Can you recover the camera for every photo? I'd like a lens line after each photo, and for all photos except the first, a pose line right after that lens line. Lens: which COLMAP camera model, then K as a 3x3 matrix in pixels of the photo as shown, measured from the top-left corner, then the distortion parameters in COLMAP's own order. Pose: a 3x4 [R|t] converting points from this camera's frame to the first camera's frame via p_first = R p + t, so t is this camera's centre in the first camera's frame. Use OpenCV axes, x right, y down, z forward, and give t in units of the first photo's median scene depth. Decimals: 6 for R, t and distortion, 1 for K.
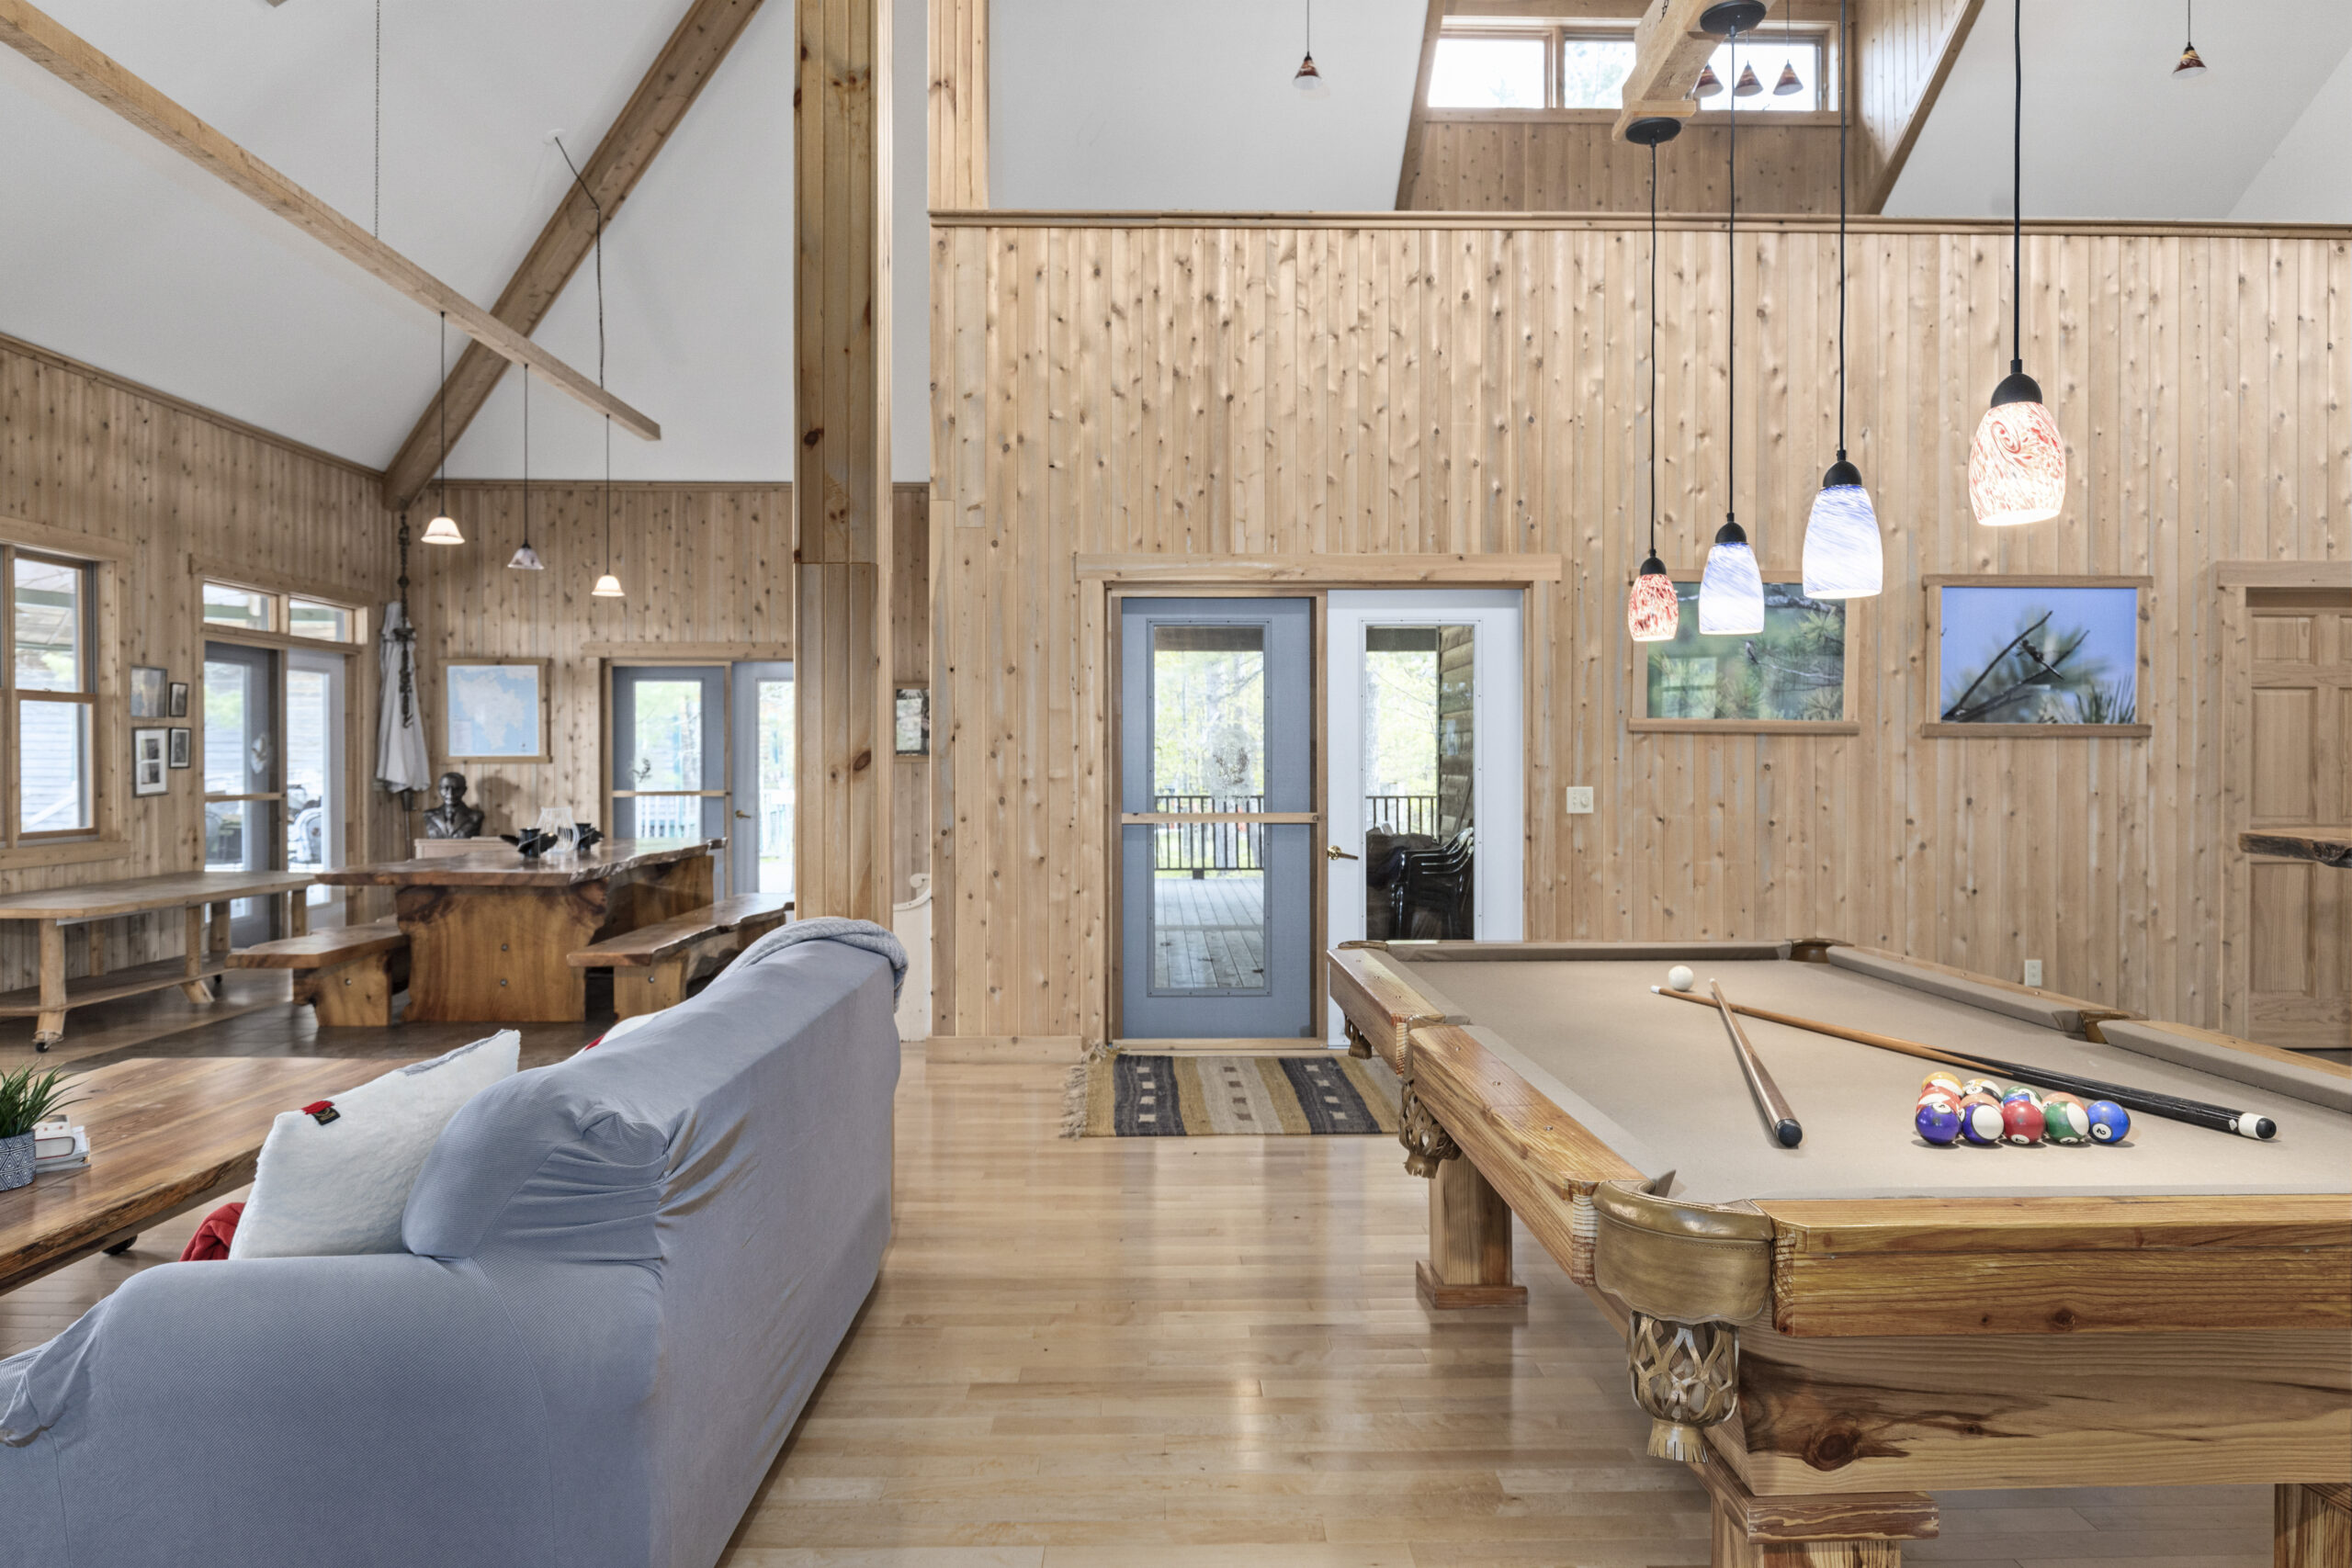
lens RADIAL K [[1555.5, 0, 1181.6], [0, 1555.5, 768.3], [0, 0, 1]] dist [-0.009154, 0.000437]
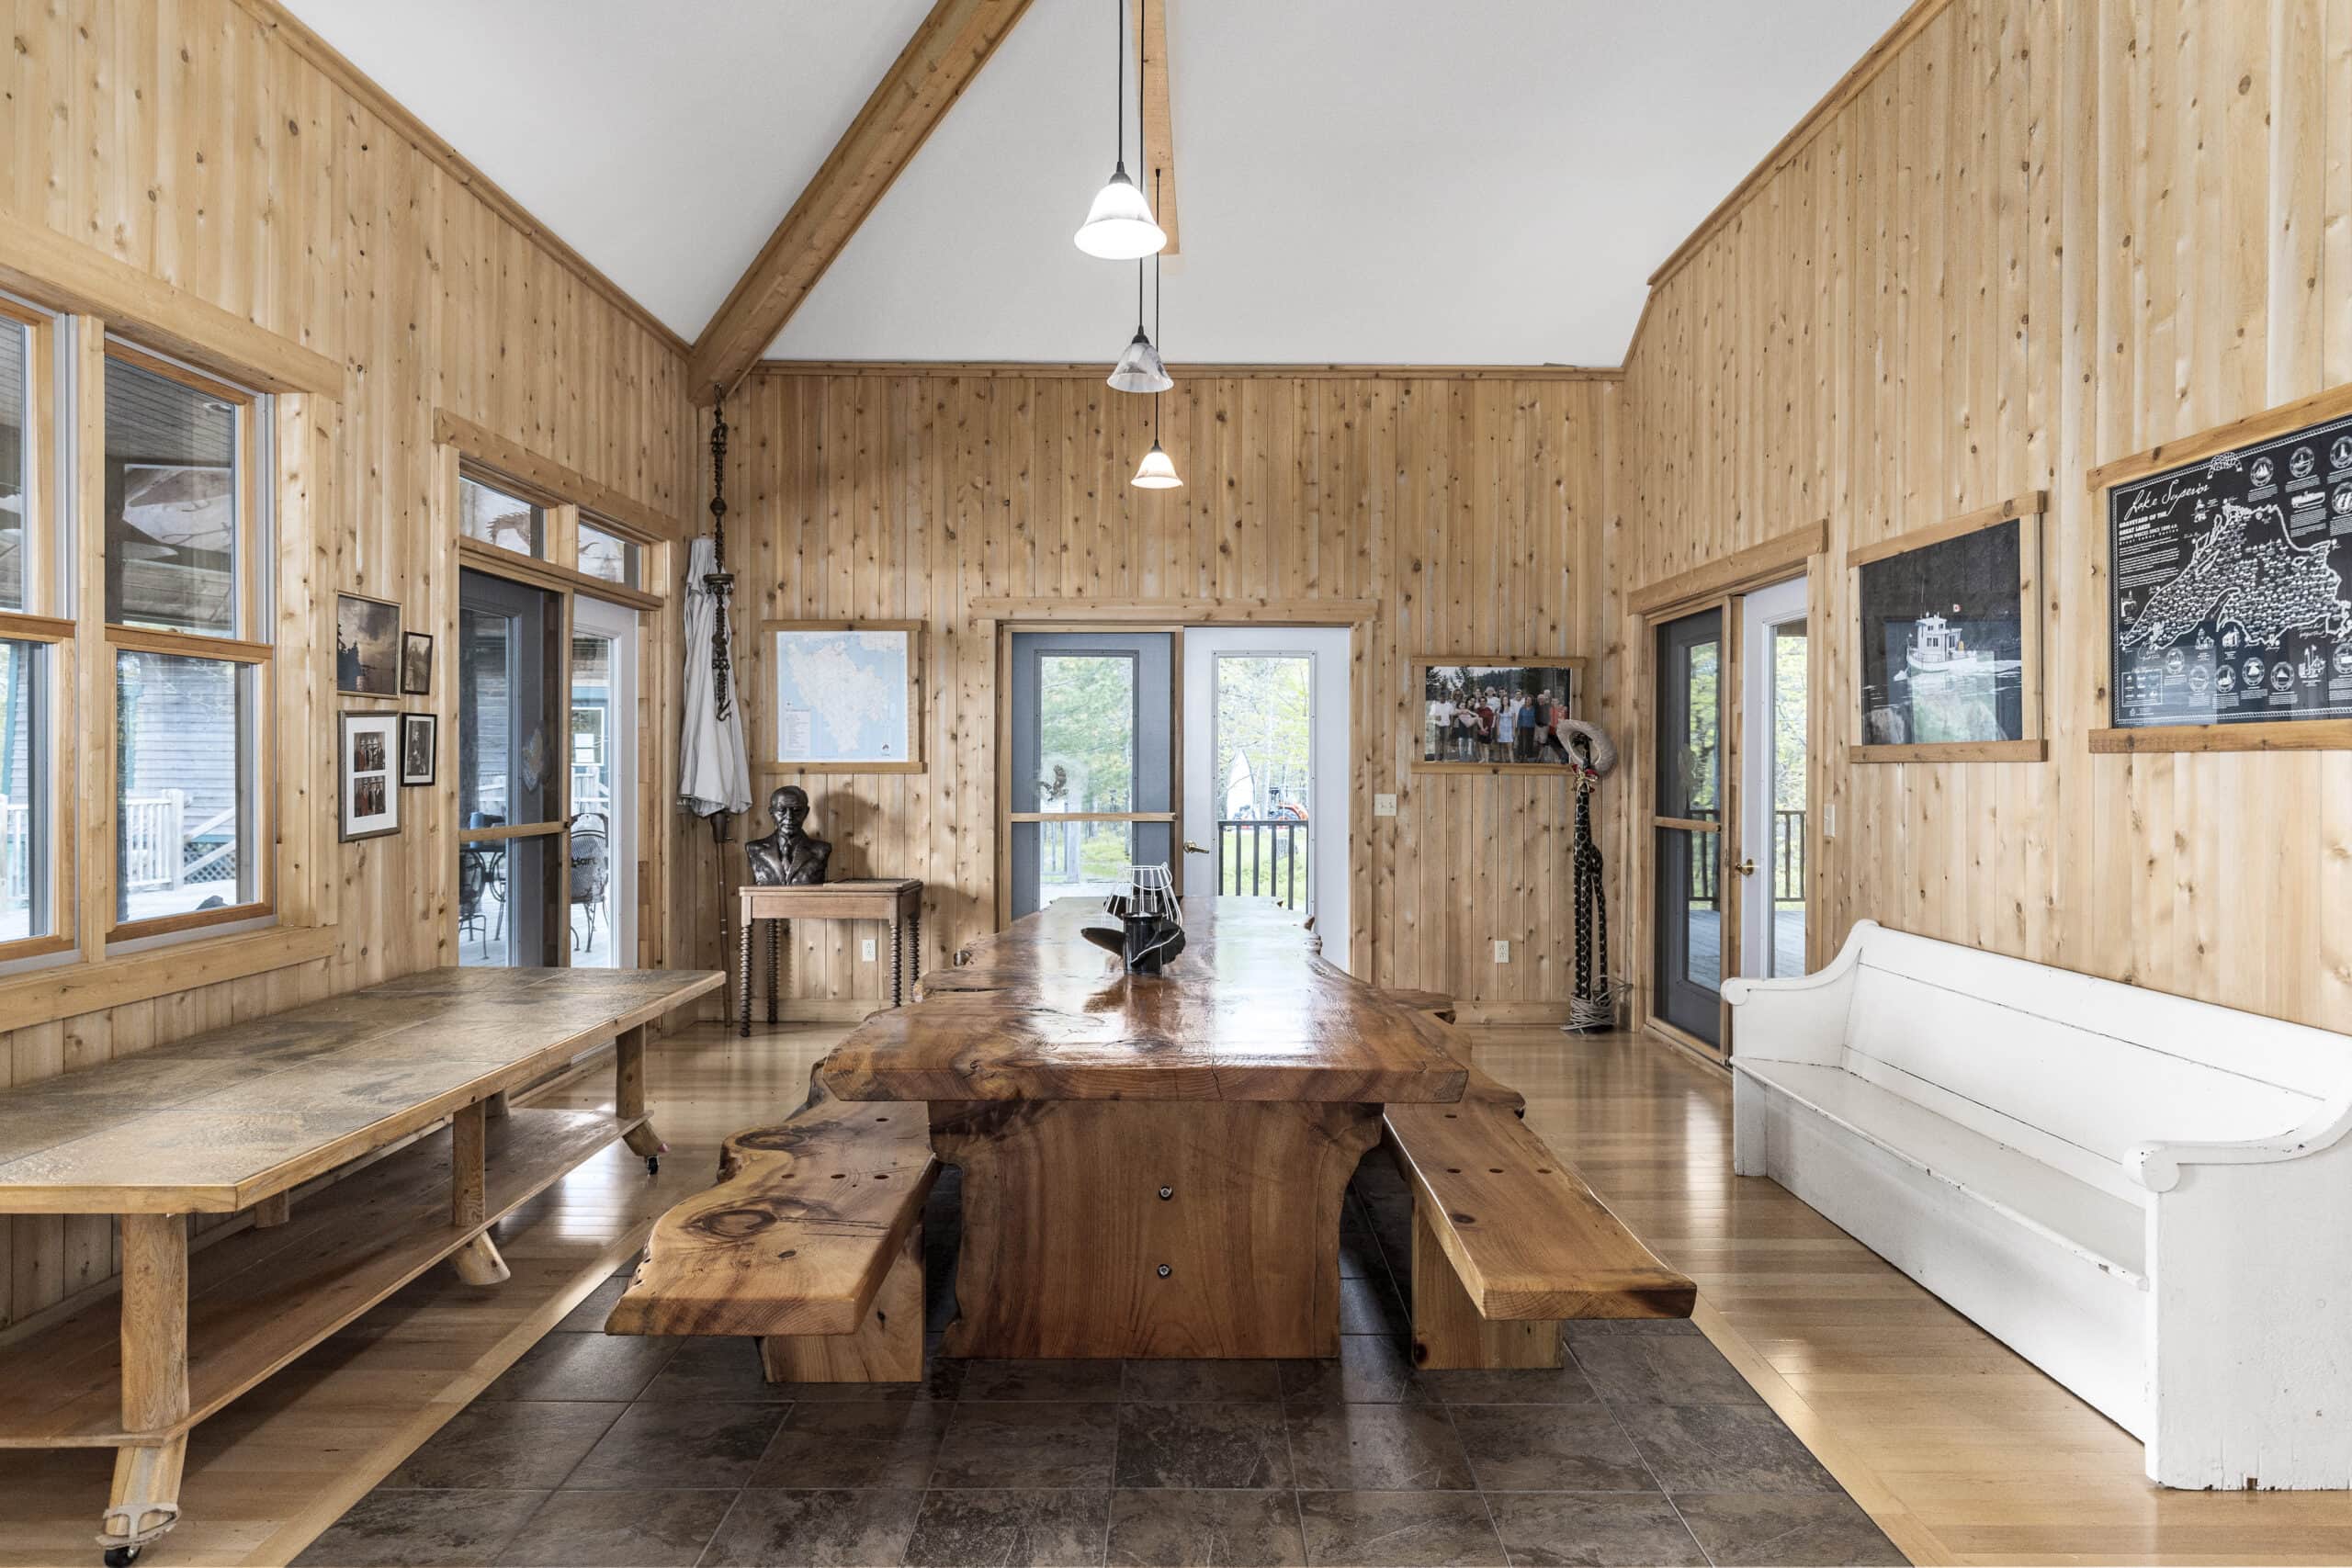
lens RADIAL K [[1367.1, 0, 1179.0], [0, 1367.1, 761.4], [0, 0, 1]] dist [0.001050, 0.001333]
pose [[0.999715, 0.003128, -0.023677, -0.278337], [-0.003268, 0.999977, -0.005891, -0.005240], [0.023658, 0.005966, 0.999702, 0.395888]]
